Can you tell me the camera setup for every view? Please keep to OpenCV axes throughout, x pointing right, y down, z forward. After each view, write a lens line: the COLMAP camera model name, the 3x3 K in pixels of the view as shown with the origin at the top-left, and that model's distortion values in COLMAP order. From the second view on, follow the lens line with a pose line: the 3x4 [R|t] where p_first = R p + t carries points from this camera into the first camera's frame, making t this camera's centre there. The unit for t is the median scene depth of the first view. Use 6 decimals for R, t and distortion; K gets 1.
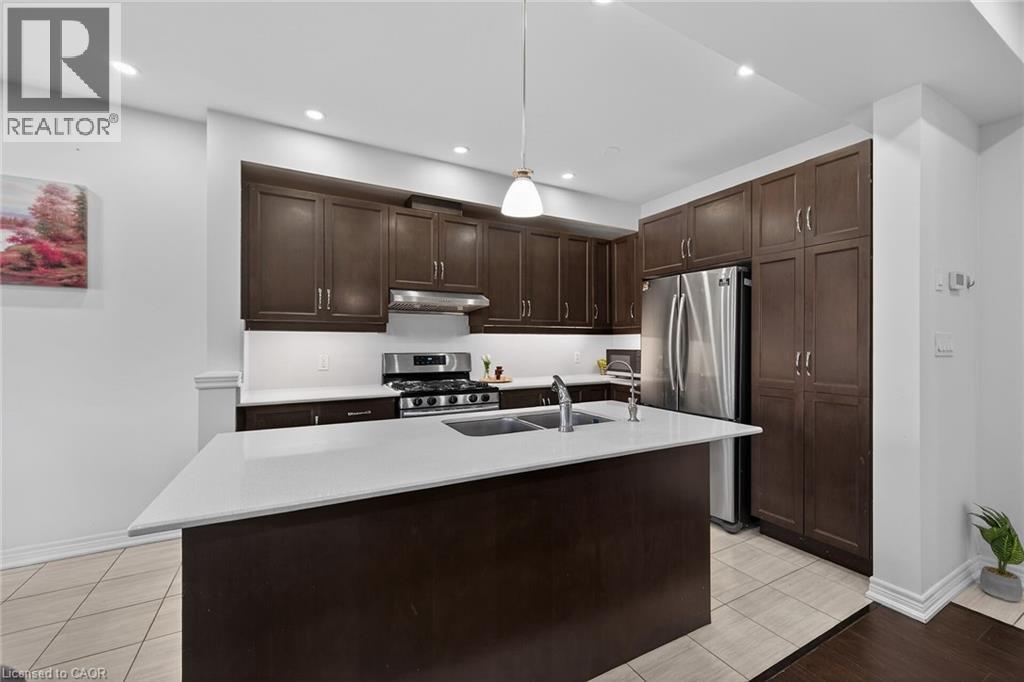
lens RADIAL K [[412.8, 0, 519.9], [0, 412.8, 345.4], [0, 0, 1]] dist [0.005310, -0.002329]
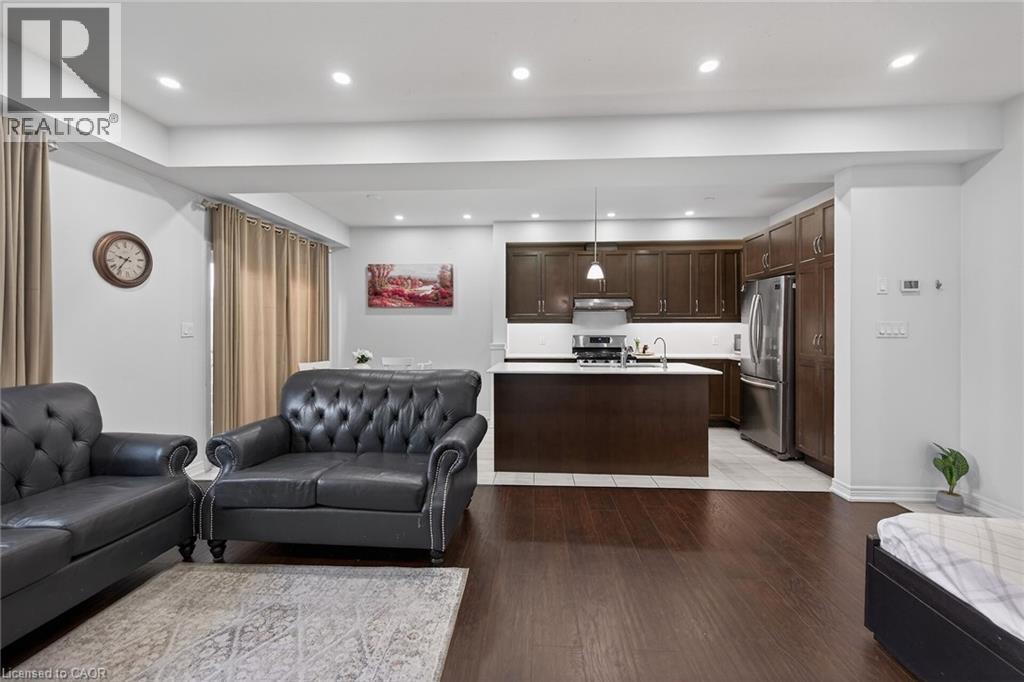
lens RADIAL K [[412.8, 0, 520.1], [0, 412.8, 333.5], [0, 0, 1]] dist [0.005310, -0.002329]
pose [[0.839448, 0.005042, -0.543417, 0.529053], [-0.005662, 0.999984, 0.000532, 0.015599], [0.543410, 0.002631, 0.839463, -0.724510]]
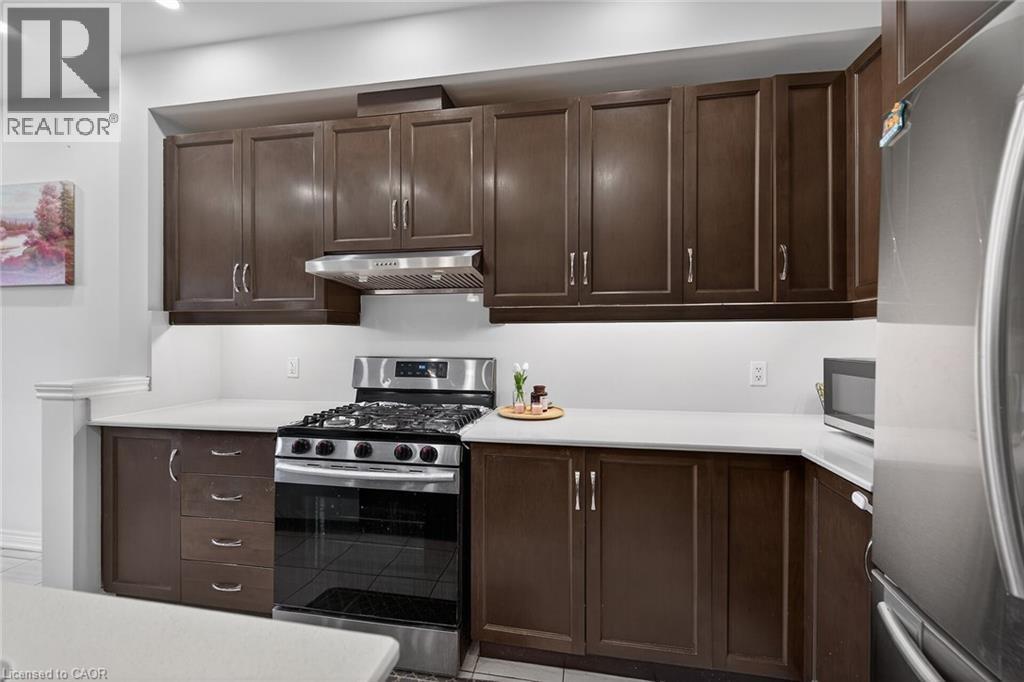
lens RADIAL K [[412.8, 0, 510.9], [0, 412.8, 341.4], [0, 0, 1]] dist [0.005310, -0.002329]
pose [[0.777260, 0.003030, -0.629172, 0.350184], [-0.004720, 0.999988, -0.001015, -0.006372], [0.629162, 0.003758, 0.777265, 0.805019]]
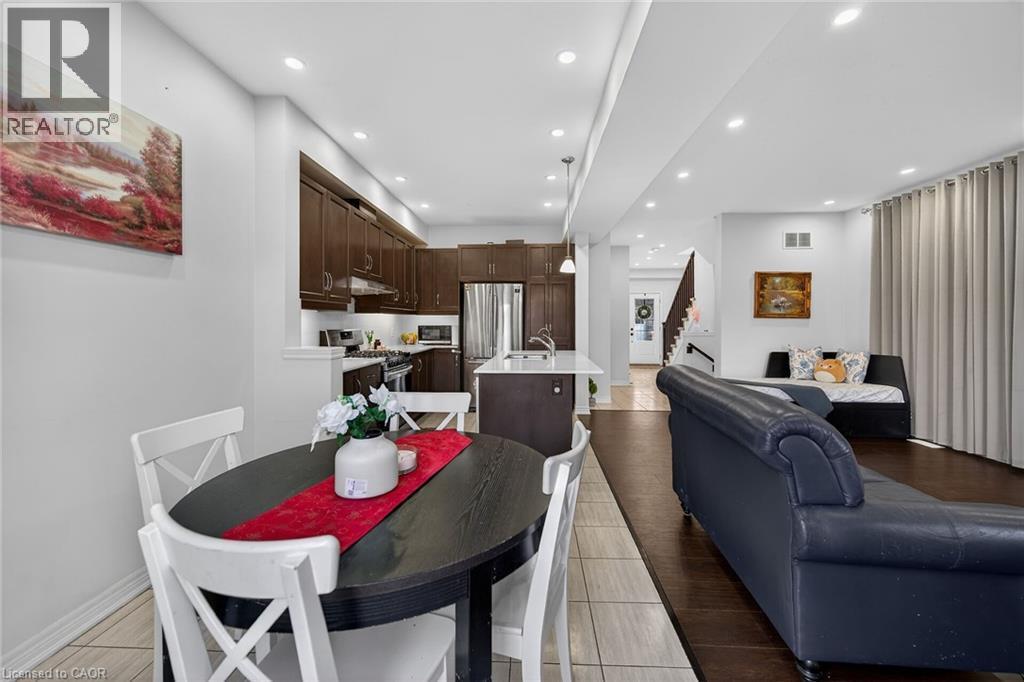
lens RADIAL K [[412.8, 0, 523.0], [0, 412.8, 323.1], [0, 0, 1]] dist [0.005310, -0.002329]
pose [[0.496979, -0.003783, 0.867755, -1.290019], [0.007826, 0.999969, -0.000122, 0.005782], [-0.867728, 0.006852, 0.496993, -0.034374]]
